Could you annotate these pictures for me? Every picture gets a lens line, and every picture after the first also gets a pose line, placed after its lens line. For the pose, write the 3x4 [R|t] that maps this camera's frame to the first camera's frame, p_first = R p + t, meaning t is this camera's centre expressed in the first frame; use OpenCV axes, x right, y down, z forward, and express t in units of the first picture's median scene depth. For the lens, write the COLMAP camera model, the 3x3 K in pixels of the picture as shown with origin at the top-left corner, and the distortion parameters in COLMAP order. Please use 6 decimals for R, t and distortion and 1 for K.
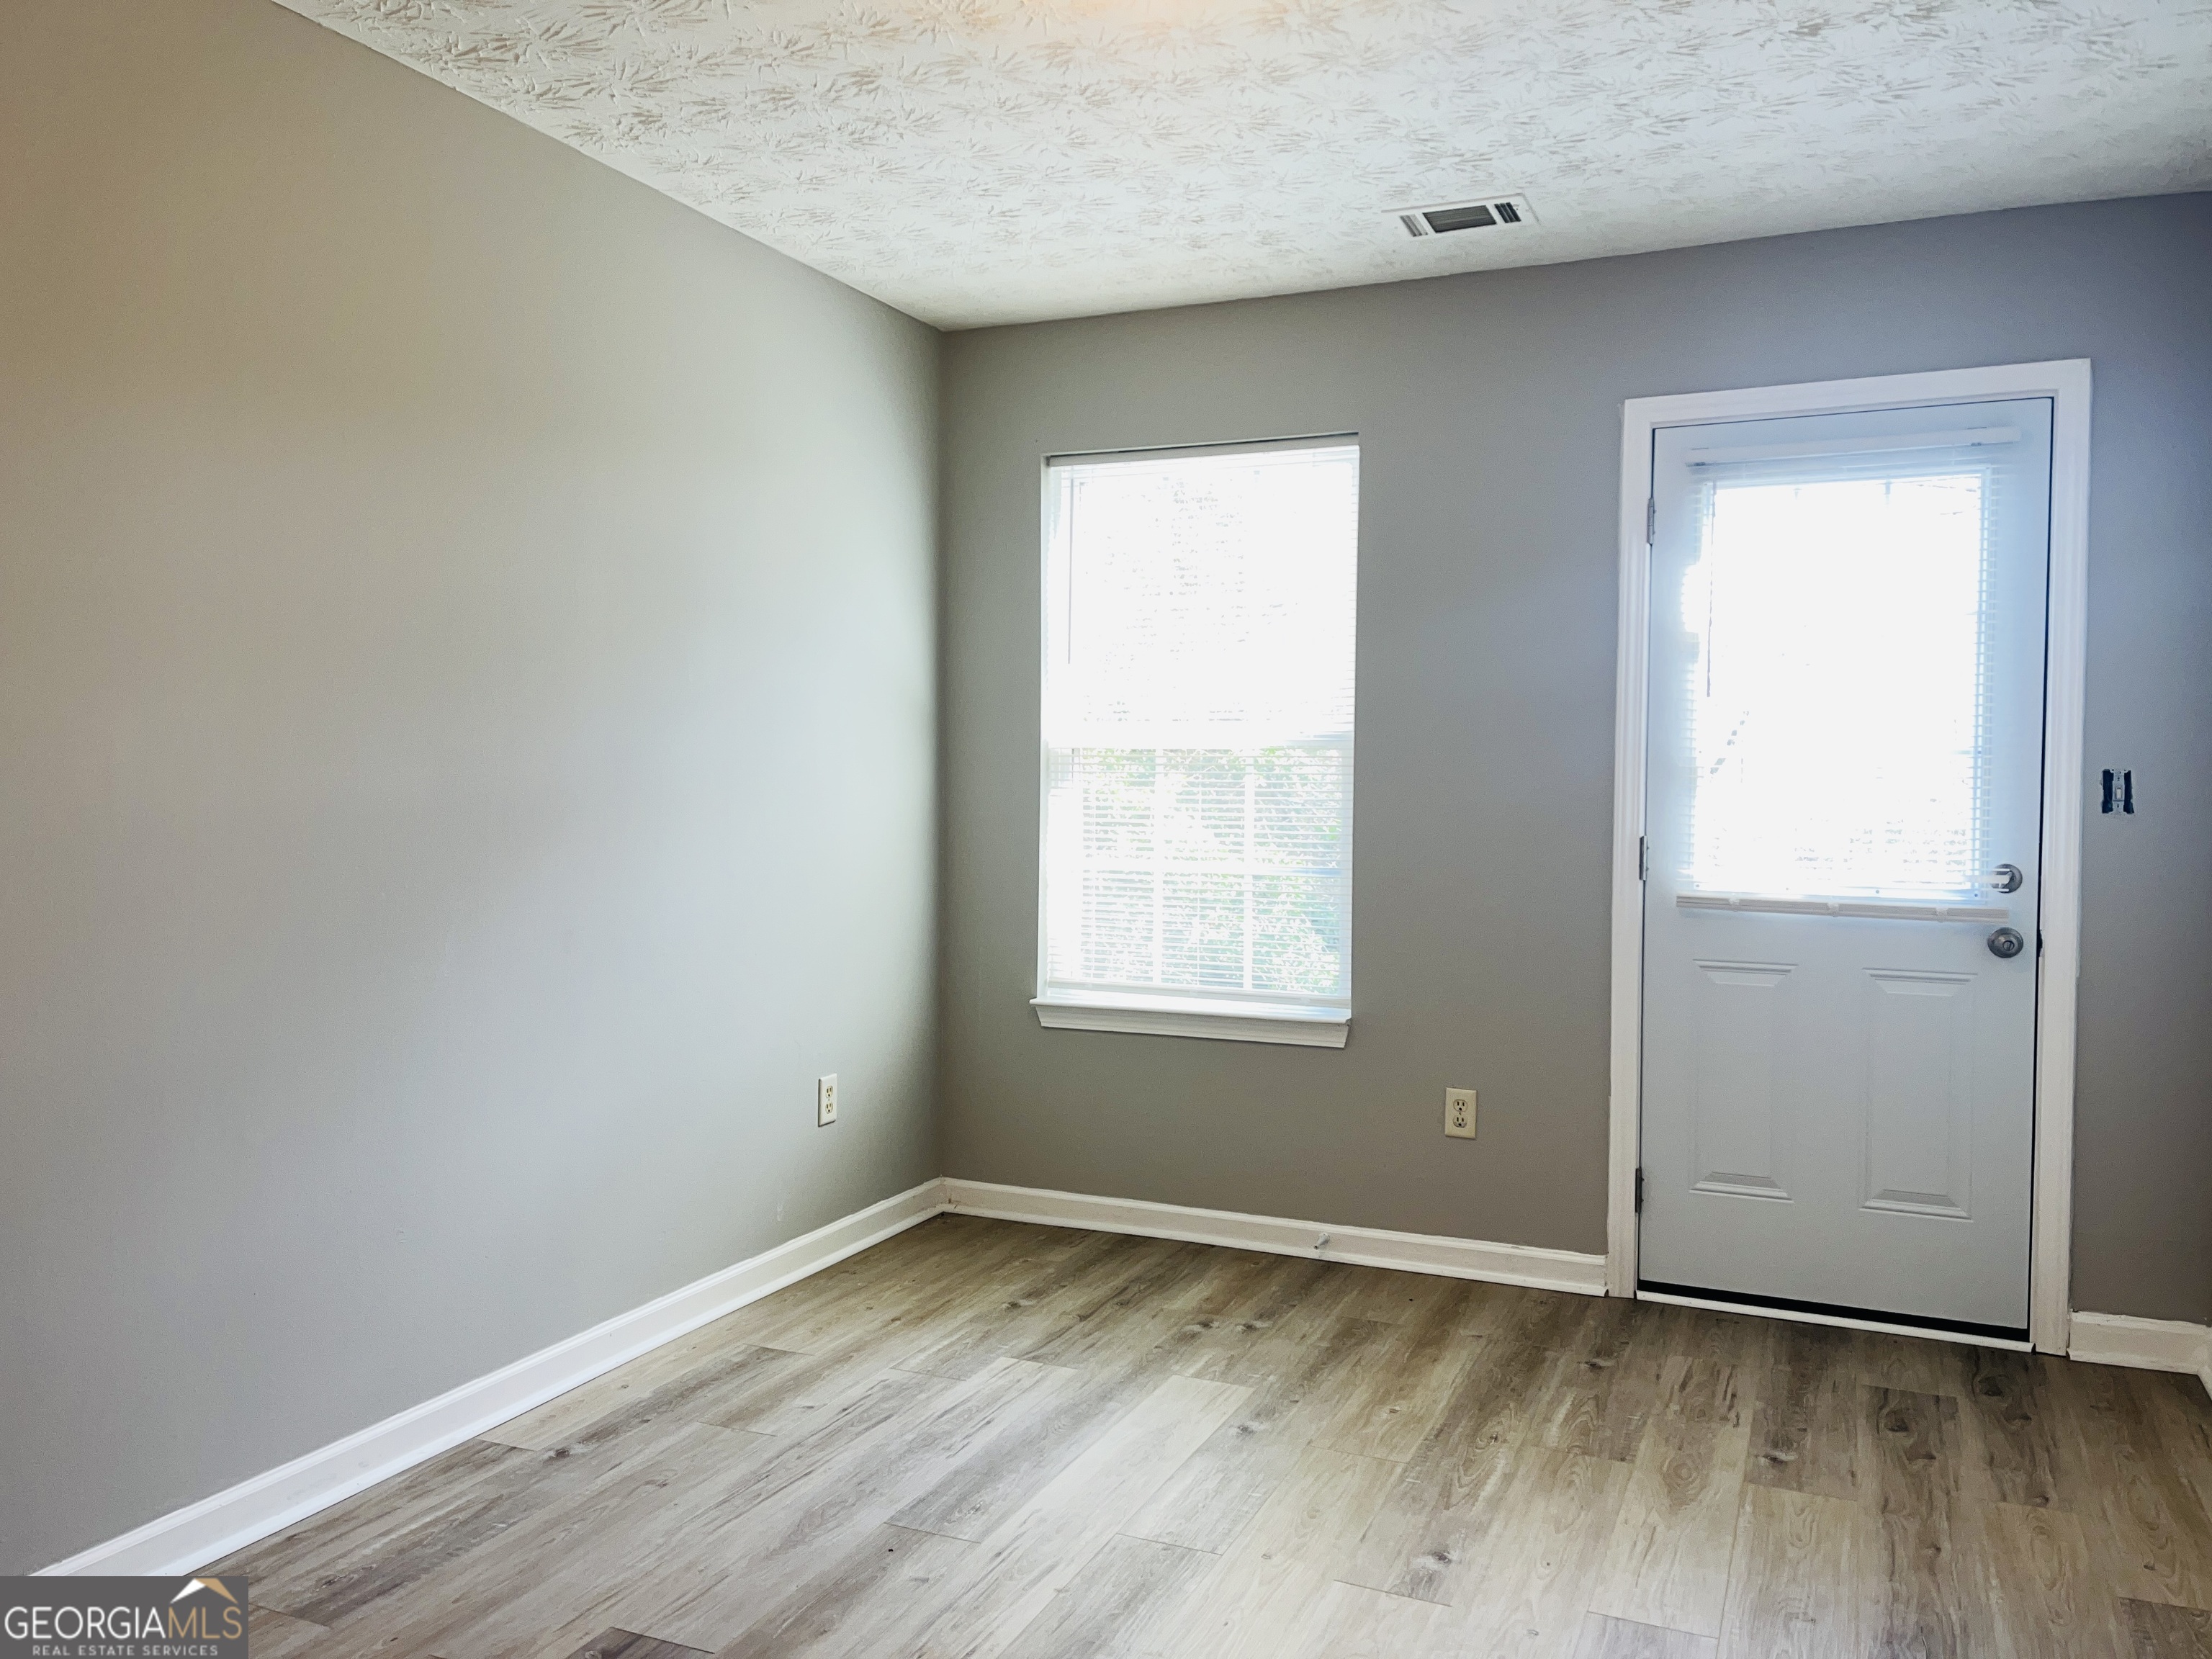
lens RADIAL K [[1683.6, 0, 1117.8], [0, 1683.6, 818.6], [0, 0, 1]] dist [0.071048, -0.081926]
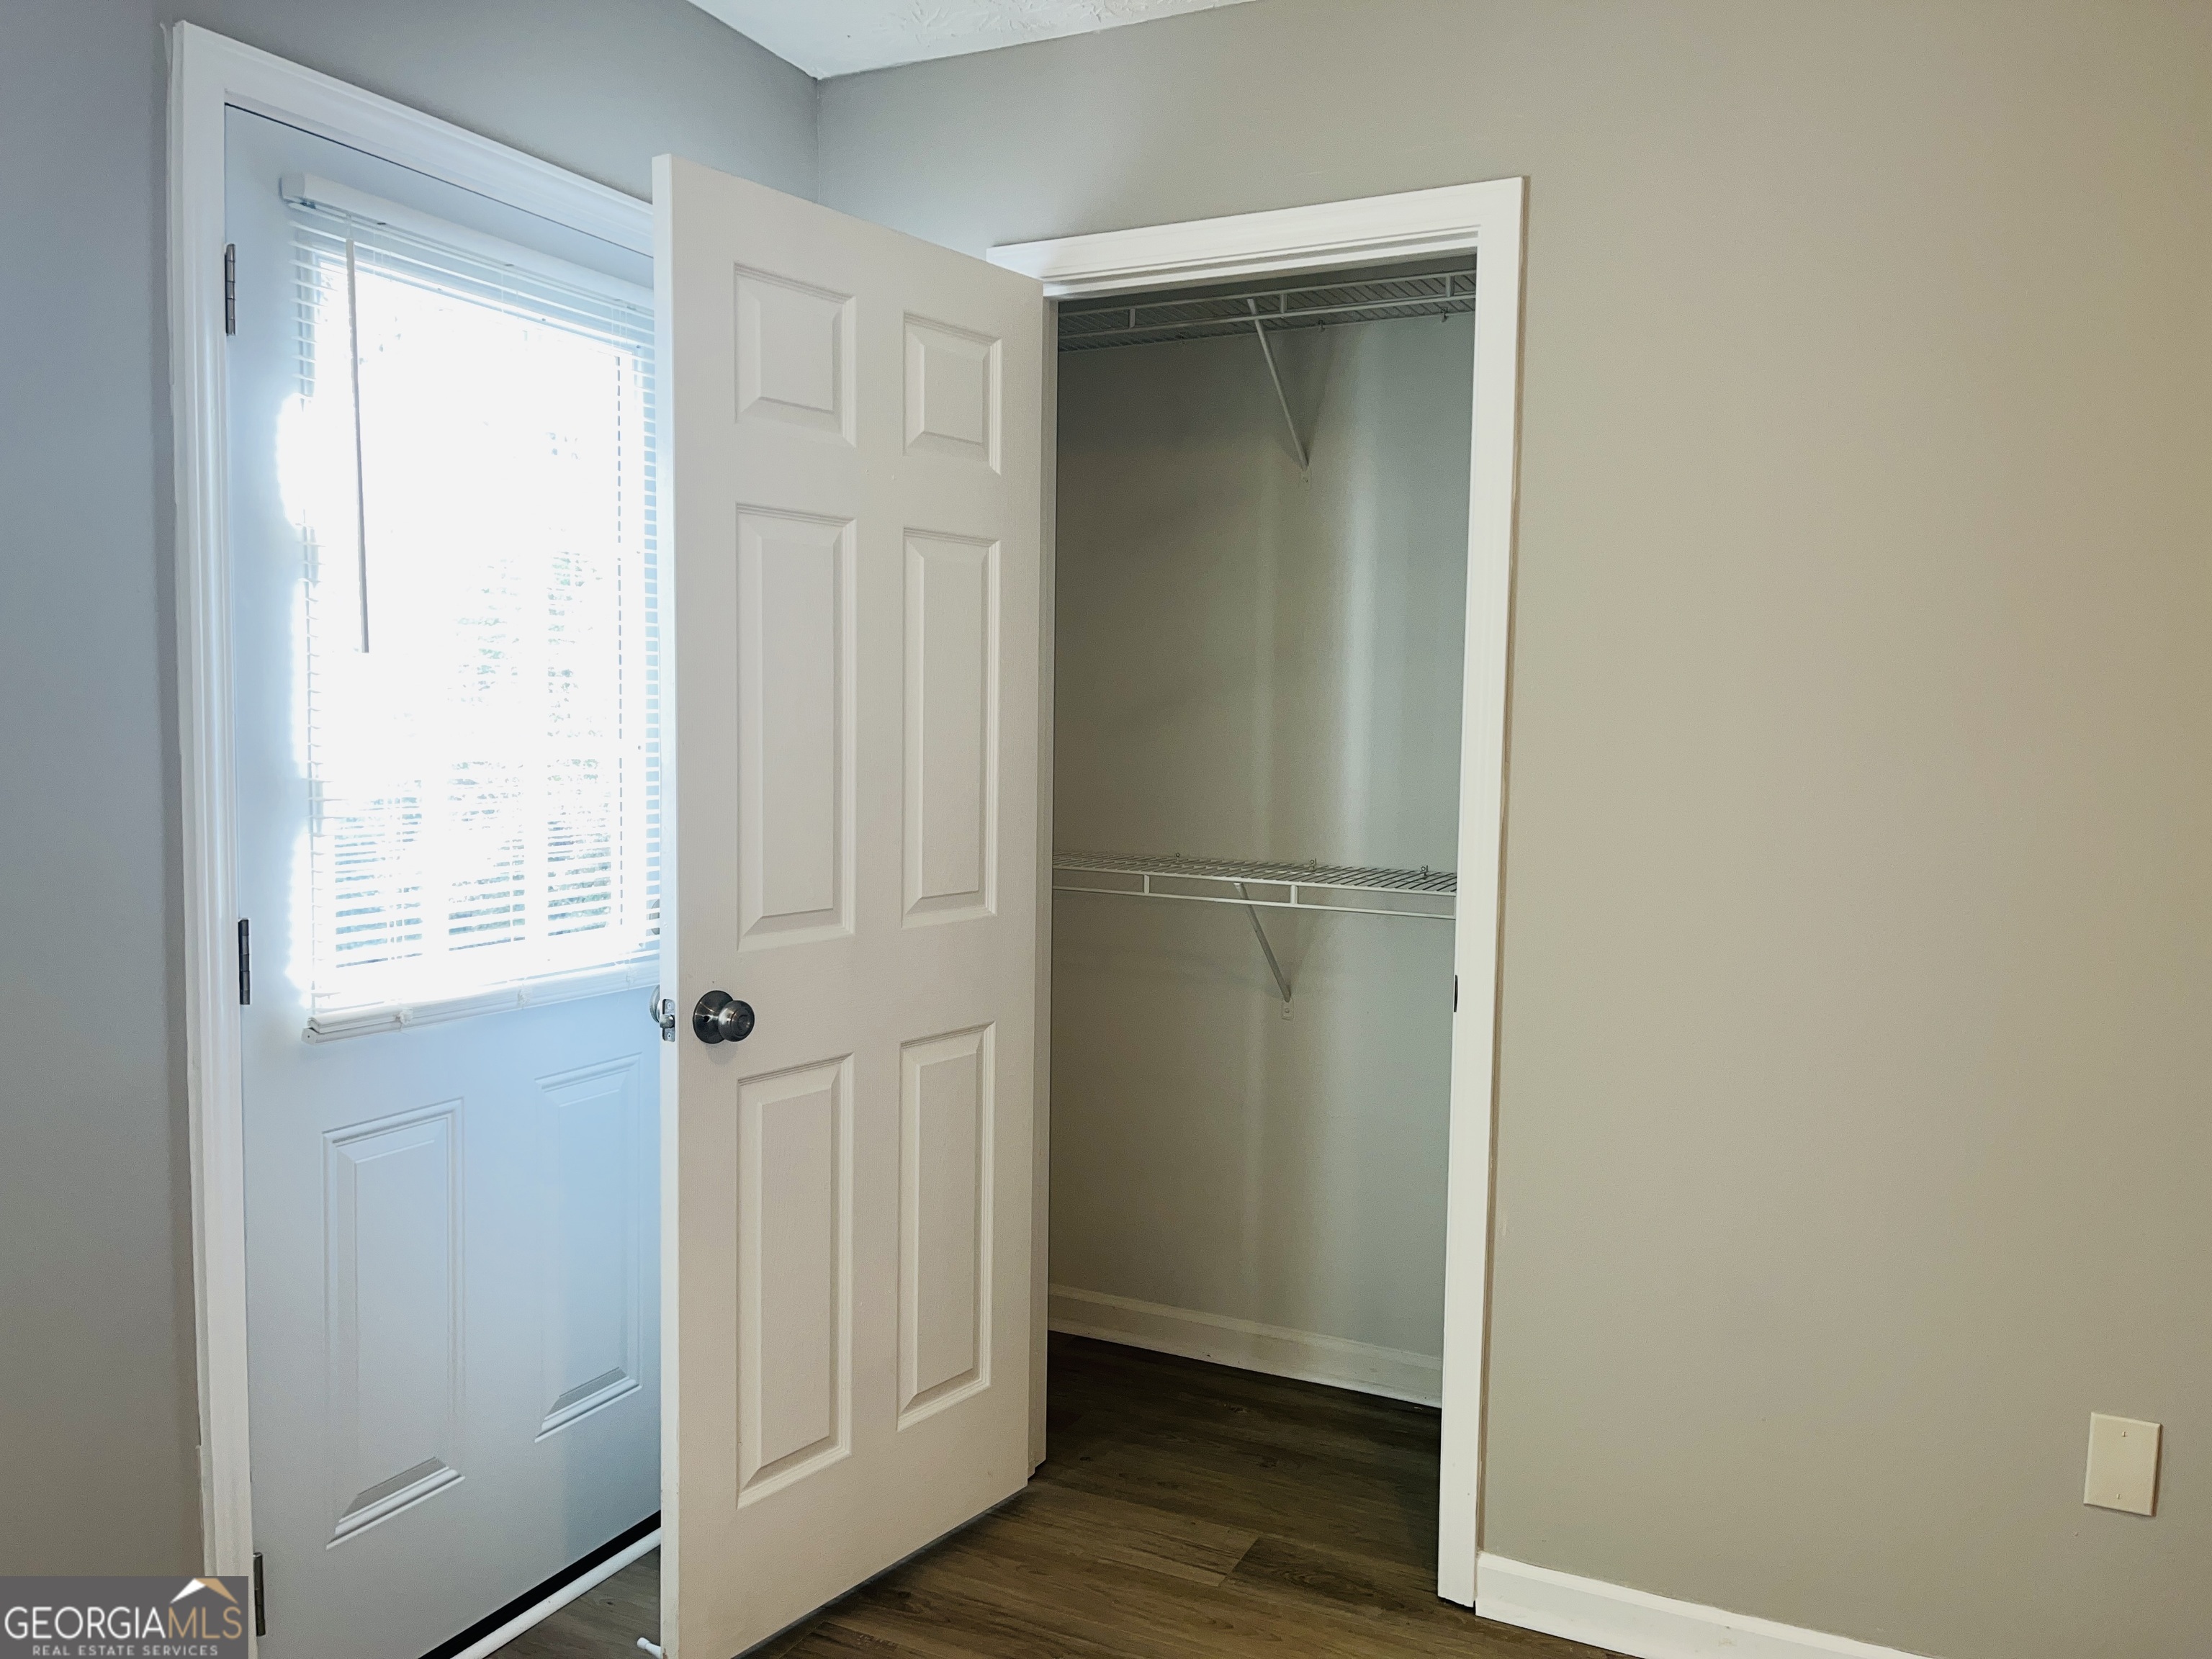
lens RADIAL K [[1683.6, 0, 1117.8], [0, 1683.6, 818.6], [0, 0, 1]] dist [0.071048, -0.081926]
pose [[0.055891, -0.074296, 0.995669, -0.194759], [0.016094, 0.997165, 0.073505, -0.056202], [-0.998307, 0.011916, 0.056928, 0.755719]]
